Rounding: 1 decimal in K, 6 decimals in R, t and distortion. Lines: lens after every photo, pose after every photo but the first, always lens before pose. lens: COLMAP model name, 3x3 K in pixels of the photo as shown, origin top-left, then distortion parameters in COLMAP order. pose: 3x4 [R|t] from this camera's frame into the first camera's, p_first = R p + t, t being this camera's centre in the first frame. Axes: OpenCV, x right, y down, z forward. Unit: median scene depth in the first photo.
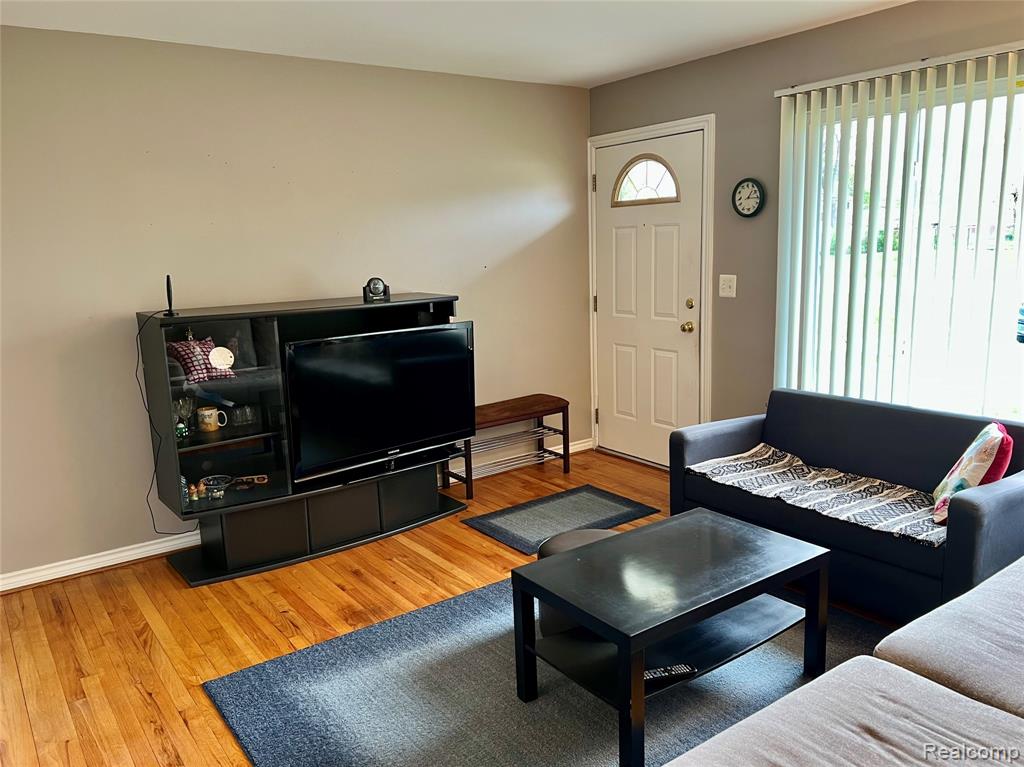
lens RADIAL K [[771.5, 0, 512.0], [0, 771.5, 383.5], [0, 0, 1]] dist [-0.000833, -0.005706]
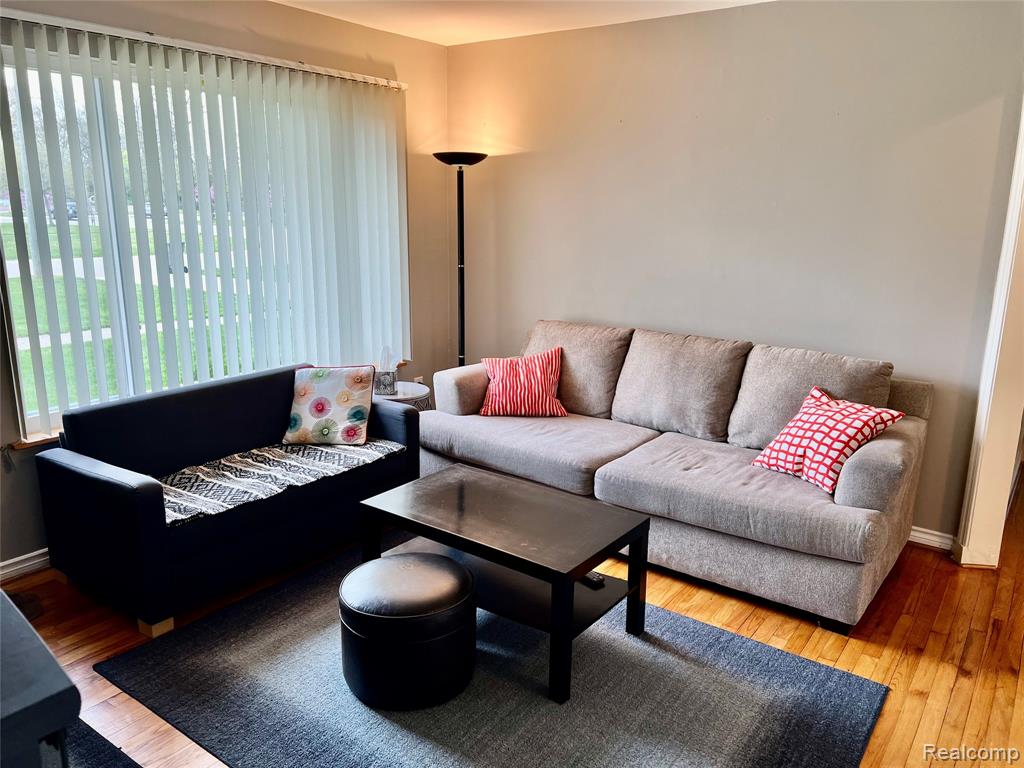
lens RADIAL K [[771.5, 0, 512.0], [0, 771.5, 384.0], [0, 0, 1]] dist [-0.000833, -0.005706]
pose [[-0.302014, -0.195327, 0.933078, -0.603612], [0.169736, 0.952127, 0.254253, -0.169971], [-0.938071, 0.235165, -0.254402, 0.930792]]
